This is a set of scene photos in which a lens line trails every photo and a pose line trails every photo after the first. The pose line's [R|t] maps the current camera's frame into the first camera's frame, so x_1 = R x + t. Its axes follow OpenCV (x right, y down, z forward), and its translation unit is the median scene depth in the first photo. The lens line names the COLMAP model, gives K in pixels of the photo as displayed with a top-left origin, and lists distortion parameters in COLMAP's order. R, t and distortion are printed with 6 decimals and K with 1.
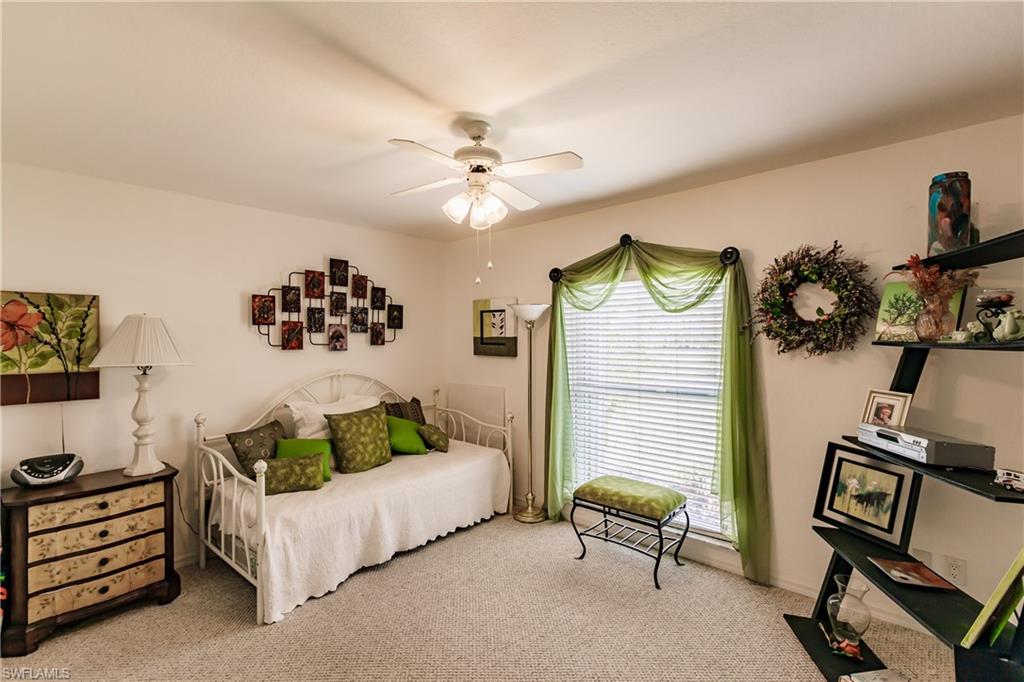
lens RADIAL K [[456.3, 0, 511.3], [0, 456.3, 338.2], [0, 0, 1]] dist [-0.000235, 0.000100]
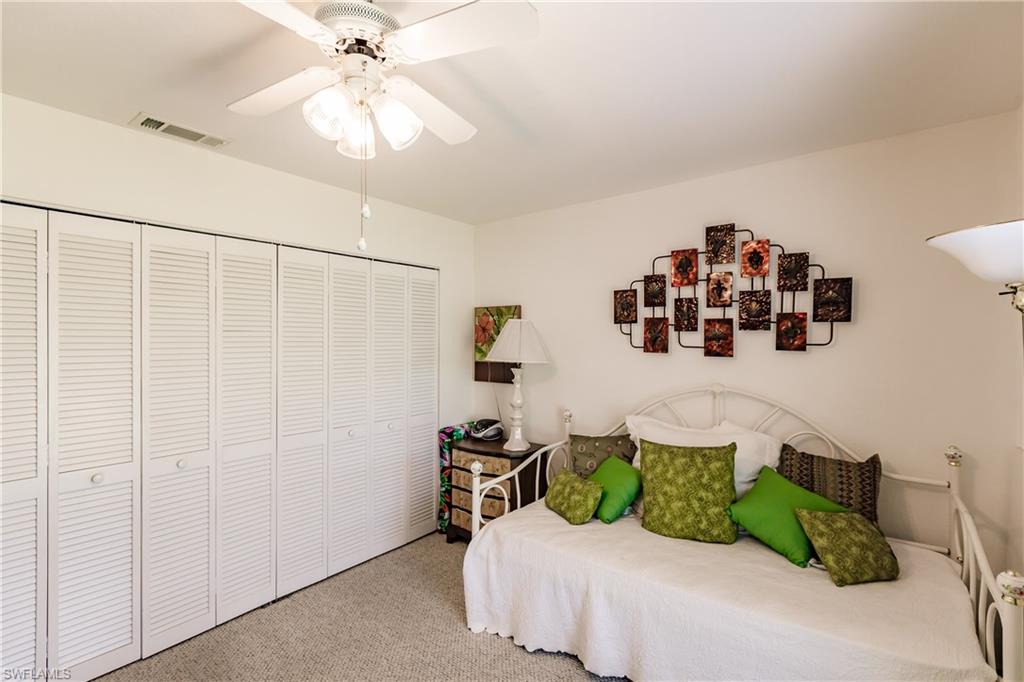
lens RADIAL K [[456.3, 0, 511.3], [0, 456.3, 338.2], [0, 0, 1]] dist [-0.000235, 0.000100]
pose [[0.092390, 0.003119, -0.995718, 0.304034], [-0.001703, 0.999994, 0.002974, -0.002385], [0.995721, 0.001421, 0.092395, 0.660597]]
